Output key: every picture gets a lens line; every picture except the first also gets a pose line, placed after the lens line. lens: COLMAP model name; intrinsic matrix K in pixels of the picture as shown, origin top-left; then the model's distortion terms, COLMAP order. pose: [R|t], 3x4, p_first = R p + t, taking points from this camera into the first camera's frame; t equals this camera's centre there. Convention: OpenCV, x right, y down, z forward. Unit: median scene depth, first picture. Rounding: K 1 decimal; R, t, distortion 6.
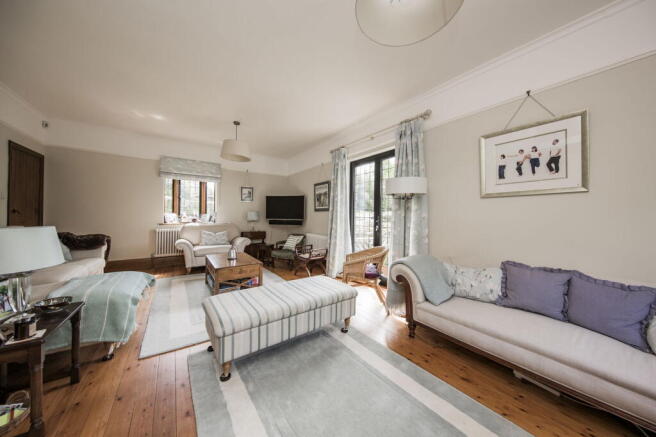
lens RADIAL K [[212.2, 0, 328.0], [0, 212.2, 218.5], [0, 0, 1]] dist [-0.000151, 0.000036]
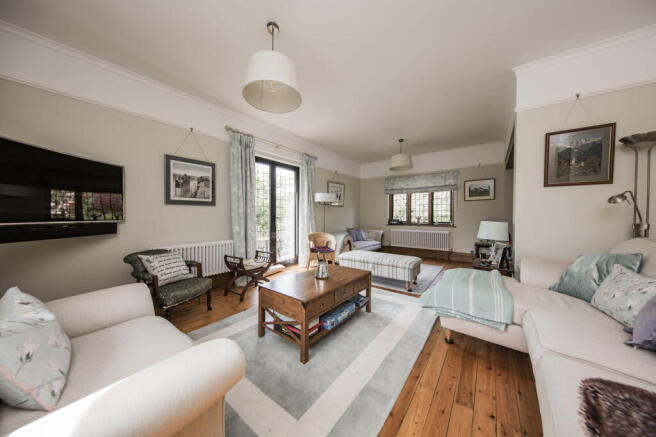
lens RADIAL K [[210.8, 0, 328.0], [0, 210.8, 218.5], [0, 0, 1]] dist [-0.000529, -0.000291]
pose [[-0.267462, -0.029658, 0.963112, -0.785711], [-0.000429, 0.999530, 0.030660, -0.013040], [-0.963568, 0.007788, -0.267349, 0.813814]]
